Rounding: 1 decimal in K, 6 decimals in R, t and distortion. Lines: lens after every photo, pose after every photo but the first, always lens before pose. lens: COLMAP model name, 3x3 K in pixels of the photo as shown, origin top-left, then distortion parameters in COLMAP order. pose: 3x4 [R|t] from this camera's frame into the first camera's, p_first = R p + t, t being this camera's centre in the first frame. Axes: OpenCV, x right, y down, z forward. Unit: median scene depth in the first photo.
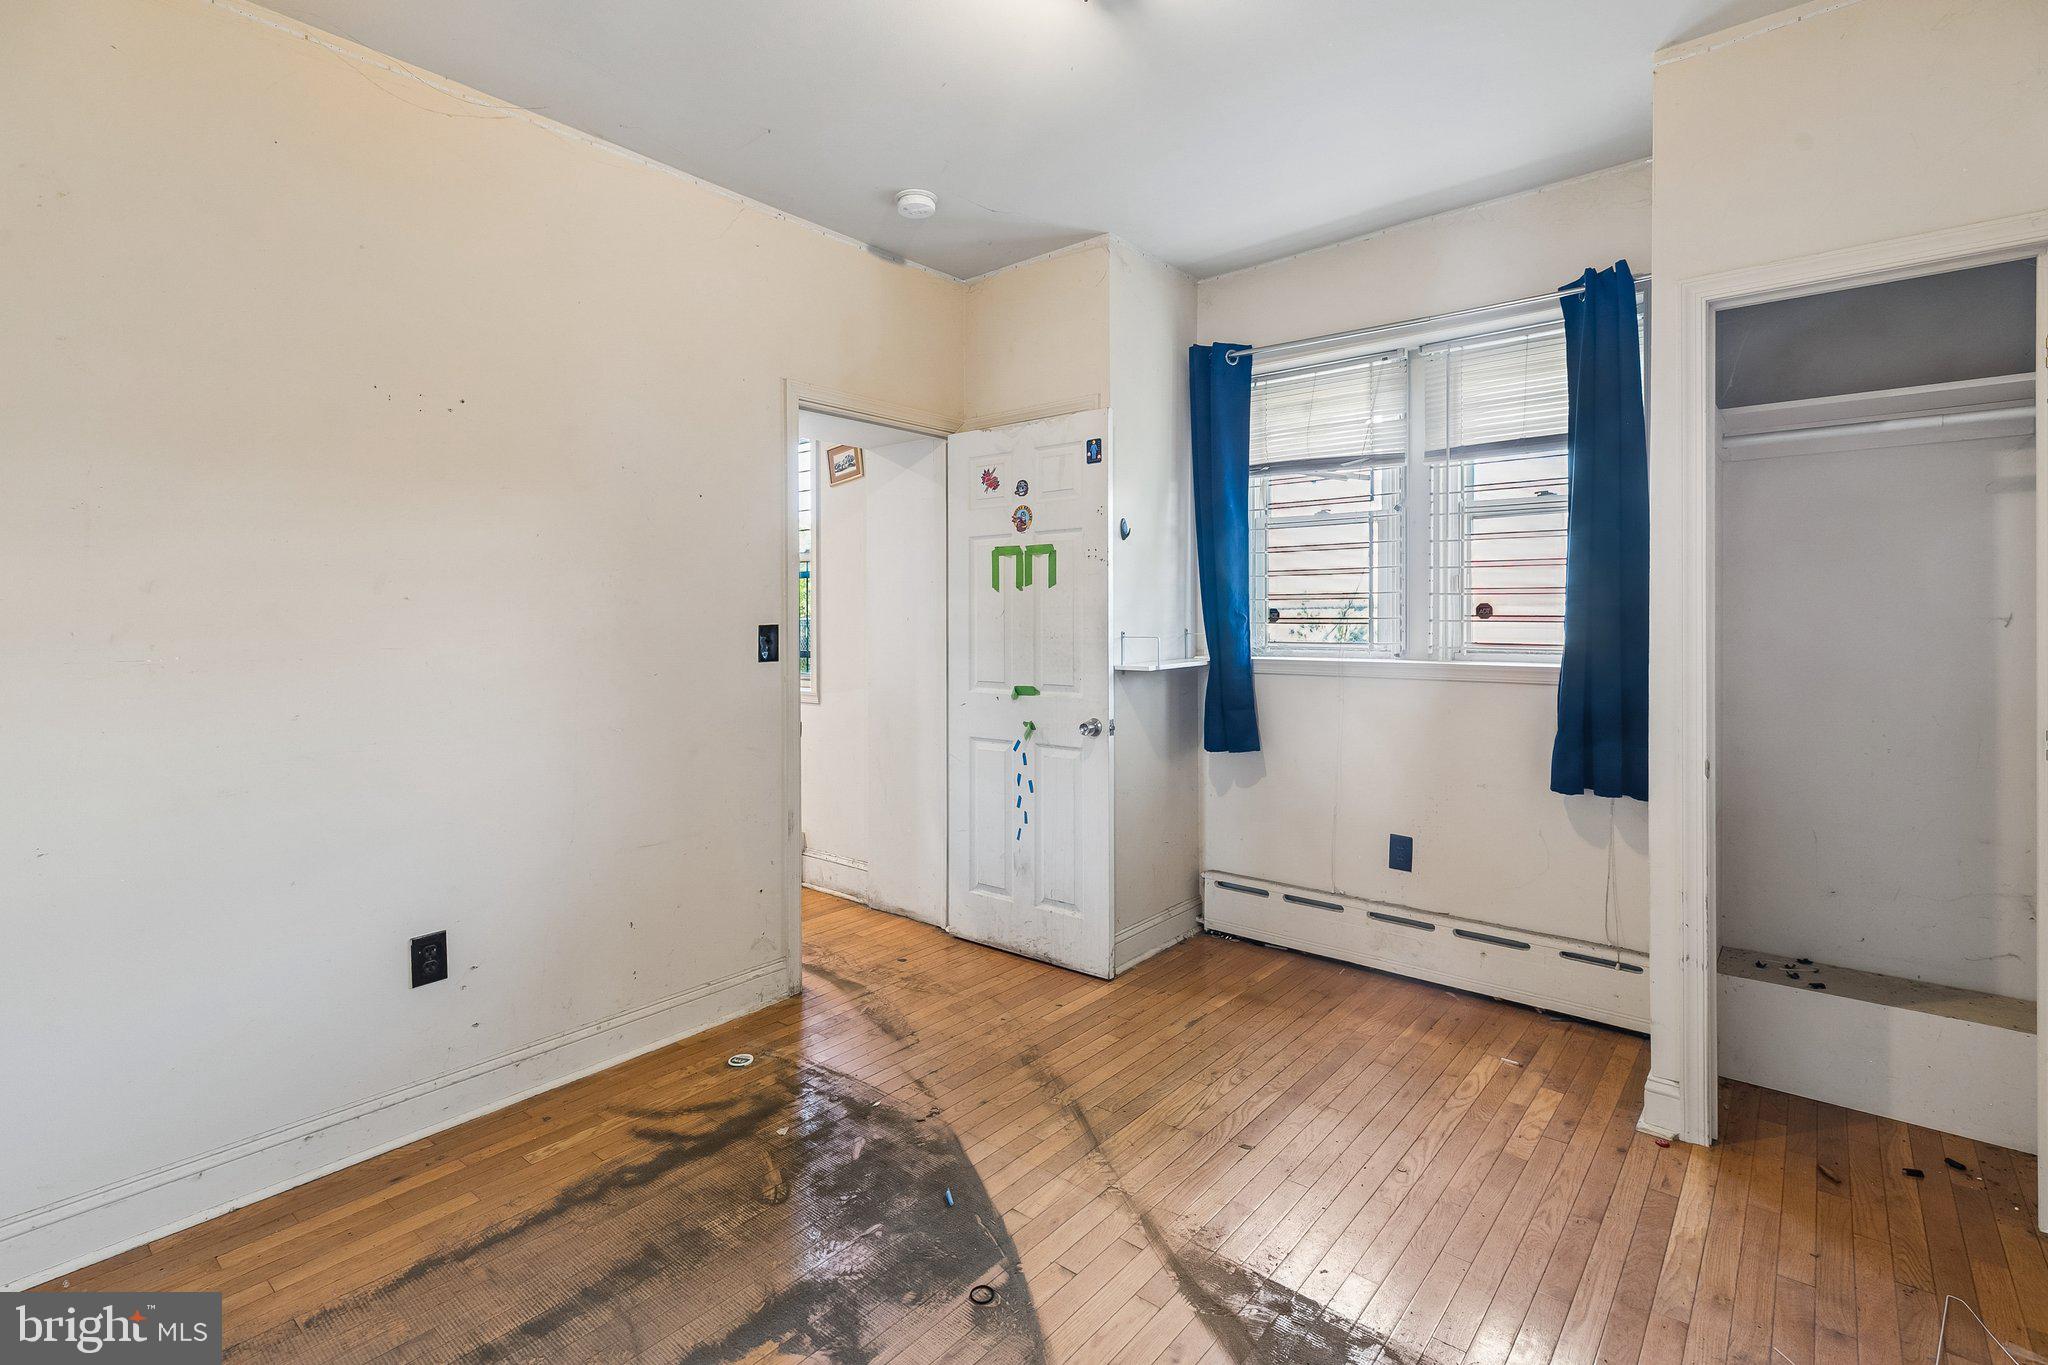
lens RADIAL K [[949.3, 0, 1033.7], [0, 949.3, 620.6], [0, 0, 1]] dist [0.000181, -0.000087]
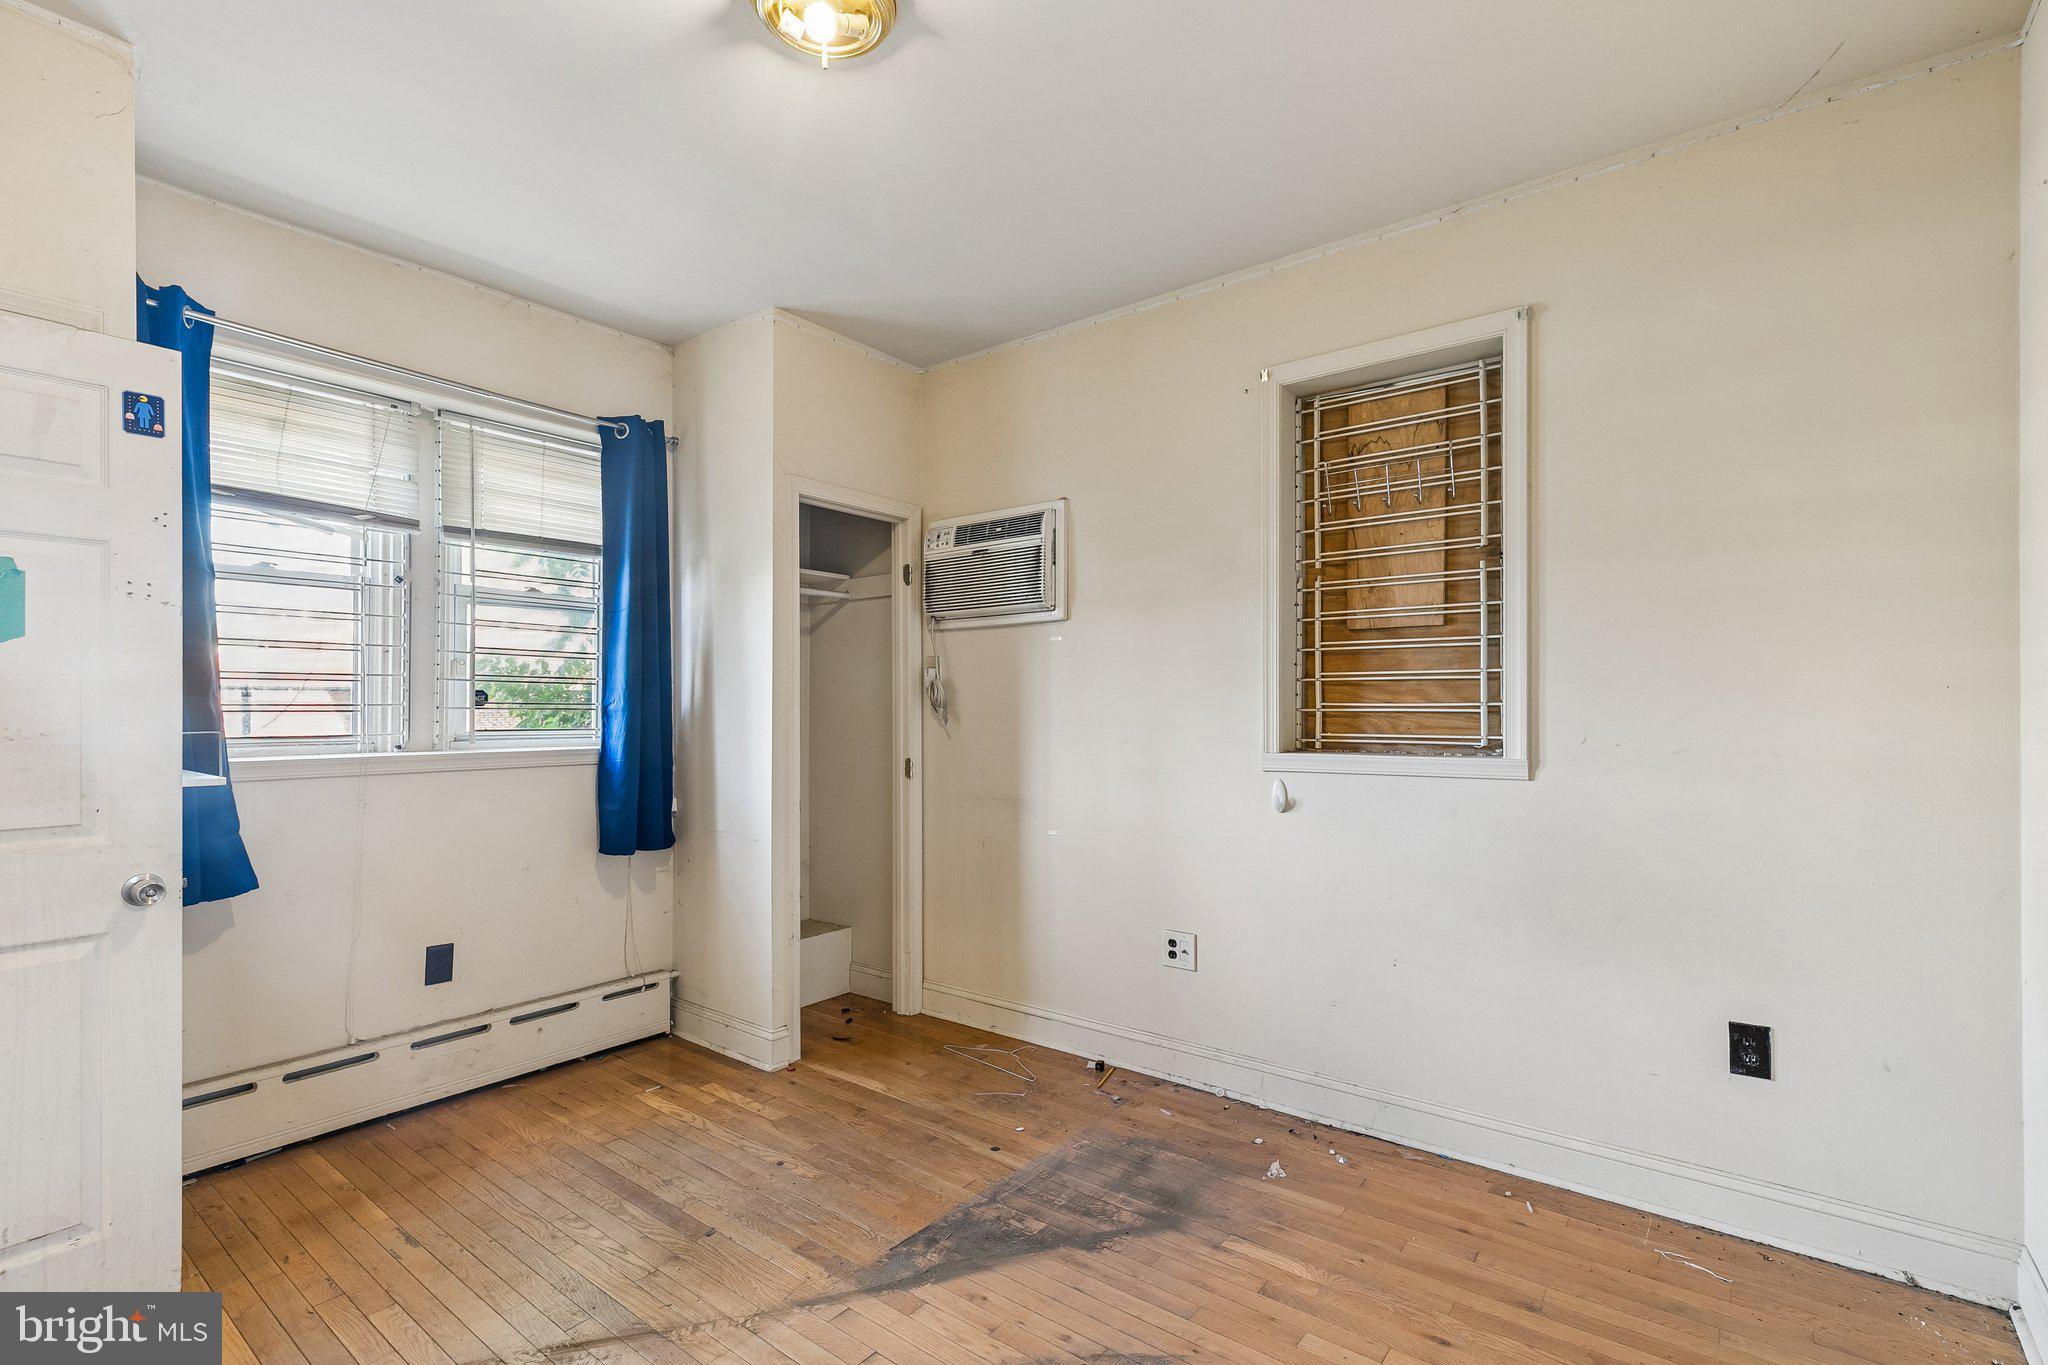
lens RADIAL K [[923.8, 0, 1012.7], [0, 923.8, 702.7], [0, 0, 1]] dist [0.004862, -0.000151]
pose [[-0.028077, 0.008800, 0.999567, -0.561972], [0.005259, 0.999949, -0.008655, 0.006616], [-0.999592, 0.005014, -0.028122, 0.523603]]
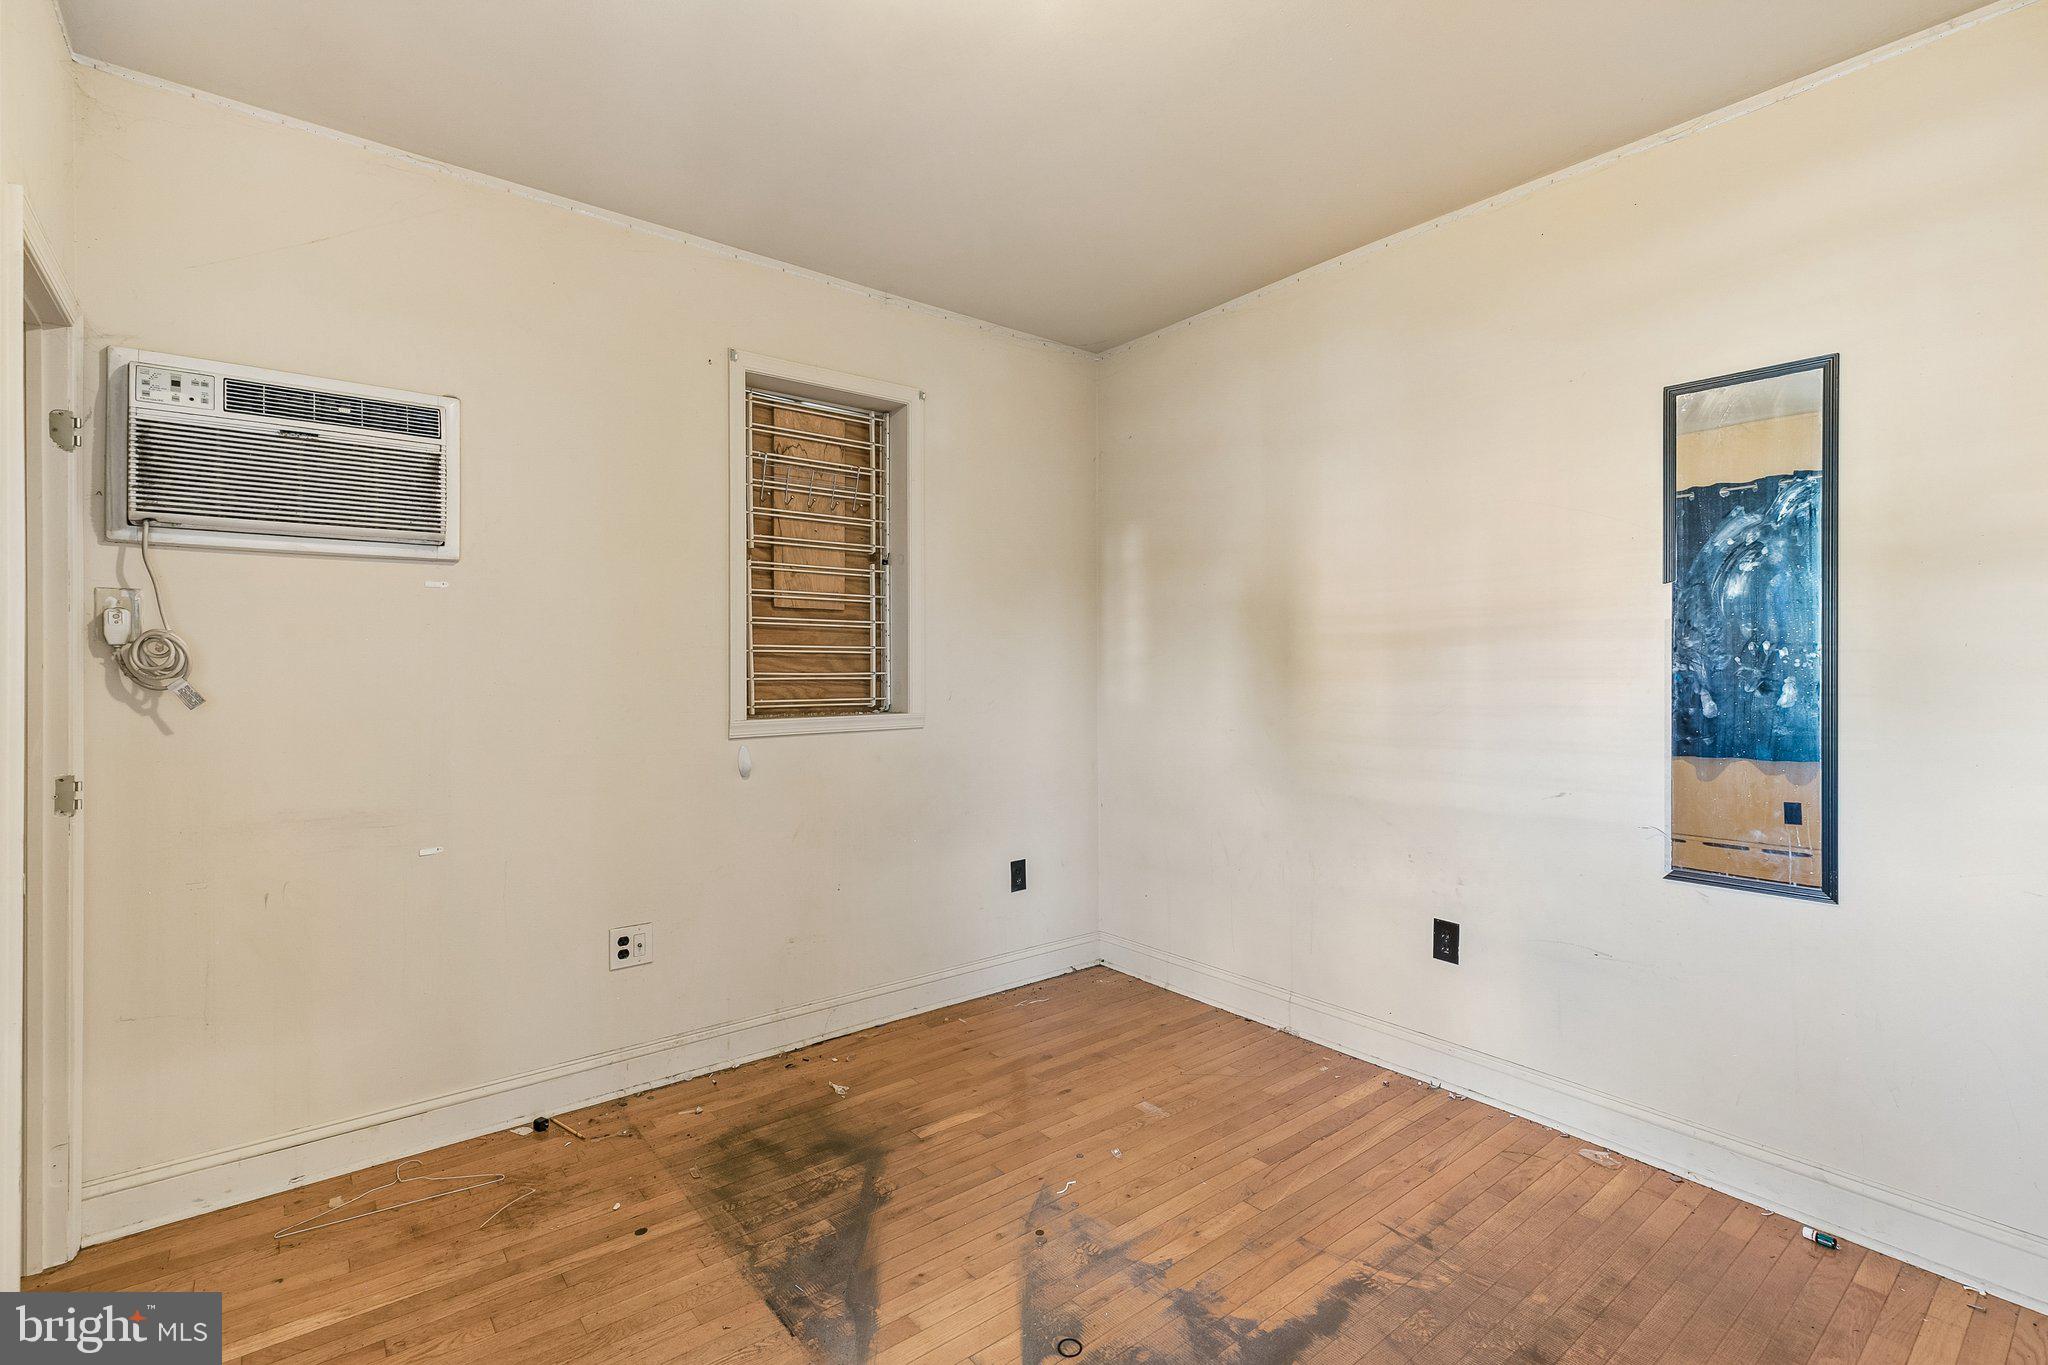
lens RADIAL K [[931.6, 0, 1018.6], [0, 931.6, 667.4], [0, 0, 1]] dist [0.003382, -0.000038]
pose [[-0.978068, 0.007717, 0.208143, -0.121826], [0.007628, 0.999970, -0.001230, -0.002073], [-0.208146, 0.000385, -0.978098, 1.134812]]
